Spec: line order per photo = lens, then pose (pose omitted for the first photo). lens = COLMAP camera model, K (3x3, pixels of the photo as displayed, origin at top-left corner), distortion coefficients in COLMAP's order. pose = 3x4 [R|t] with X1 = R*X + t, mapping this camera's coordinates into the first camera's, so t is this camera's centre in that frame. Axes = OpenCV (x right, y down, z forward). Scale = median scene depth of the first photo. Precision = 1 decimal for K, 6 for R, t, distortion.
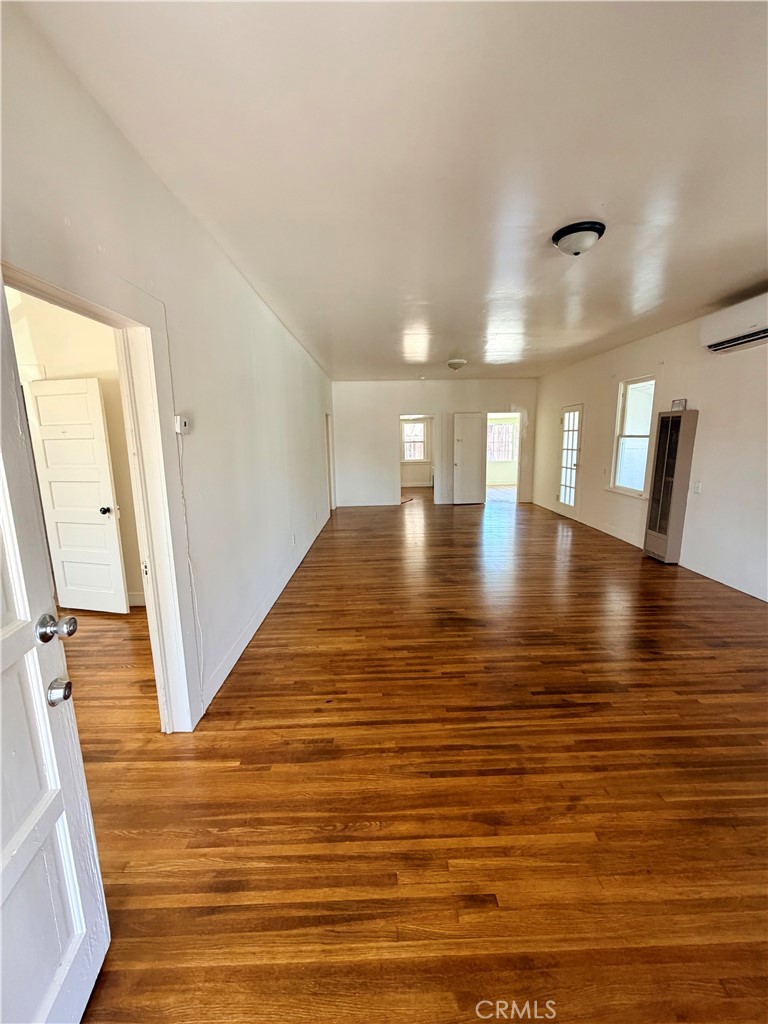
lens RADIAL K [[406.8, 0, 383.3], [0, 406.8, 510.2], [0, 0, 1]] dist [-0.001338, 0.000025]
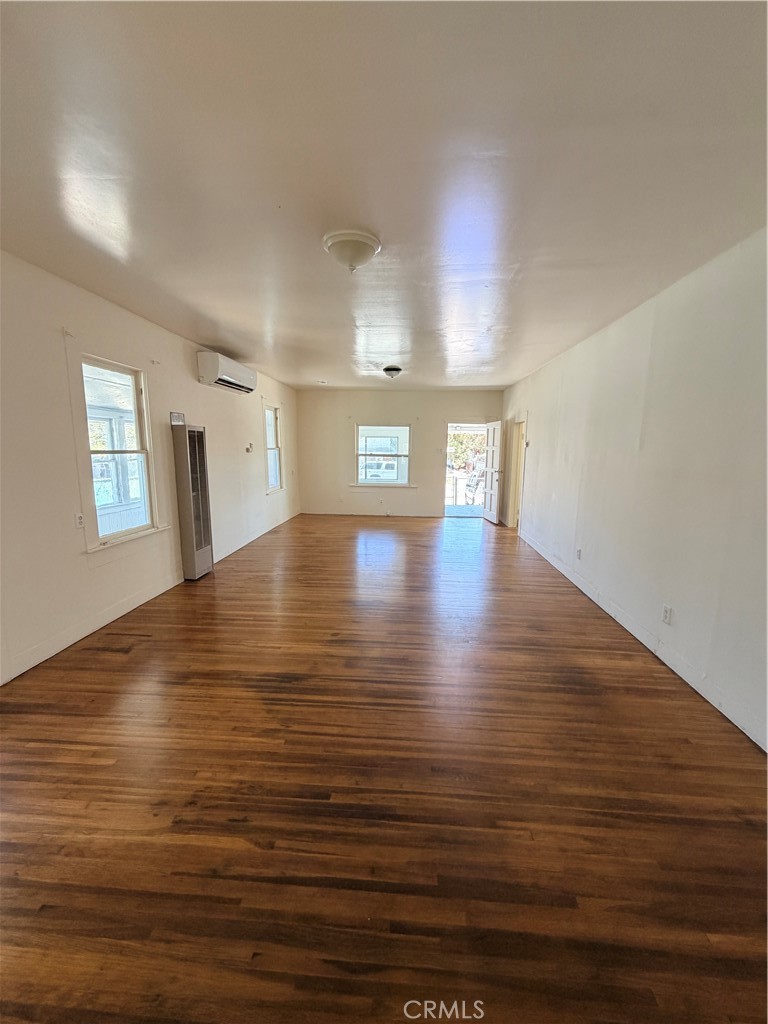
lens RADIAL K [[406.8, 0, 383.3], [0, 406.8, 510.2], [0, 0, 1]] dist [-0.001338, 0.000025]
pose [[-0.996563, -0.002547, 0.082799, 0.164464], [0.024387, 0.946211, 0.322630, -0.348946], [-0.079167, 0.323540, -0.942897, 1.919815]]
